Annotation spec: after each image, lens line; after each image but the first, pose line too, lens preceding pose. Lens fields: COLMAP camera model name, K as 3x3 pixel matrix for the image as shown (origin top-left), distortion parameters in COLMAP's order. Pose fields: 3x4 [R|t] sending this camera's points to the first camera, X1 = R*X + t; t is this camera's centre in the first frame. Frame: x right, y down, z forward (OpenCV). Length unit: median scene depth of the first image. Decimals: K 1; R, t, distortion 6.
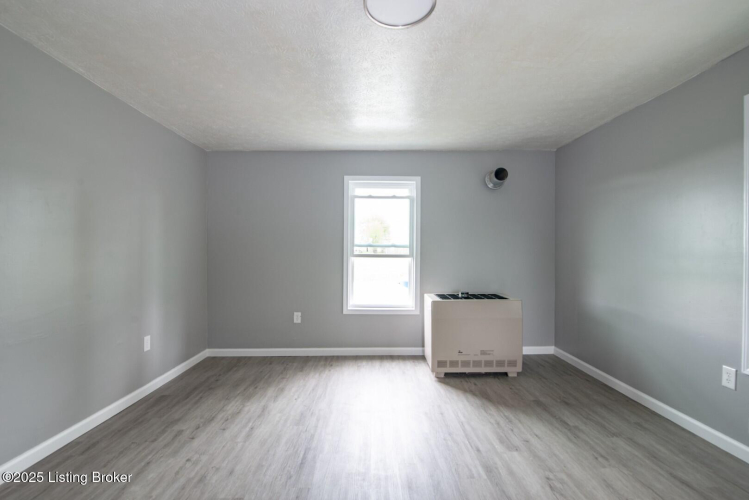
lens RADIAL K [[342.0, 0, 376.1], [0, 342.0, 251.7], [0, 0, 1]] dist [-0.016498, -0.000250]
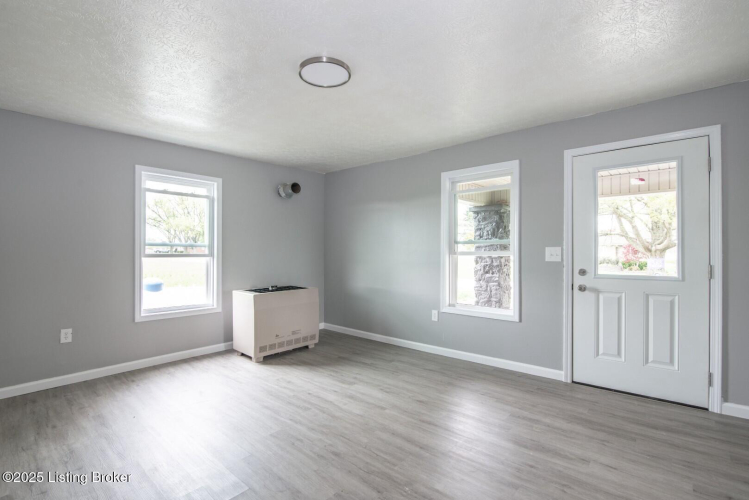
lens RADIAL K [[342.0, 0, 376.4], [0, 342.0, 251.4], [0, 0, 1]] dist [-0.016498, -0.000250]
pose [[0.675887, -0.004161, 0.736993, -0.384315], [-0.000083, 0.999984, 0.005721, -0.006149], [-0.737005, -0.003928, 0.675876, -0.054736]]
